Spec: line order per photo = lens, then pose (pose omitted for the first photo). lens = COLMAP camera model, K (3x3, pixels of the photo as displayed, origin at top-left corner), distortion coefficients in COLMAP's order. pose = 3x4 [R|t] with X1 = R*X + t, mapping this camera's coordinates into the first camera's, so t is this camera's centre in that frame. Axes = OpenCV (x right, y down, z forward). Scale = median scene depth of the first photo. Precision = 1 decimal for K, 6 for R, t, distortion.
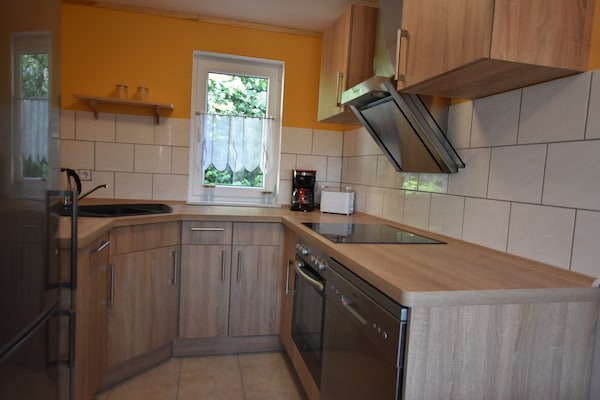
lens RADIAL K [[389.3, 0, 297.1], [0, 389.3, 200.7], [0, 0, 1]] dist [-0.000358, 0.001563]
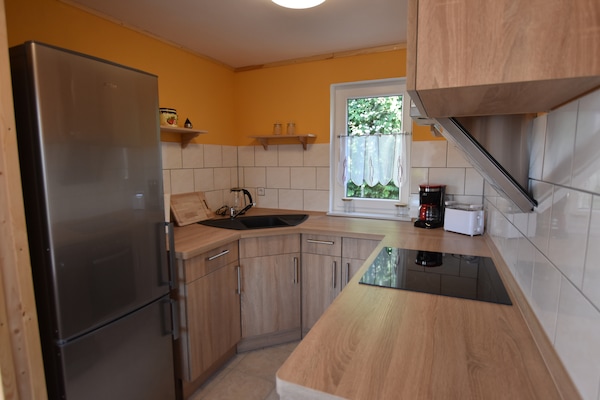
lens RADIAL K [[331.7, 0, 298.0], [0, 331.7, 199.5], [0, 0, 1]] dist [-0.019360, 0.000562]
pose [[0.782862, 0.018443, -0.621922, 0.320883], [0.002683, 0.999451, 0.033015, -0.083613], [0.622189, -0.027515, 0.782383, 0.173318]]
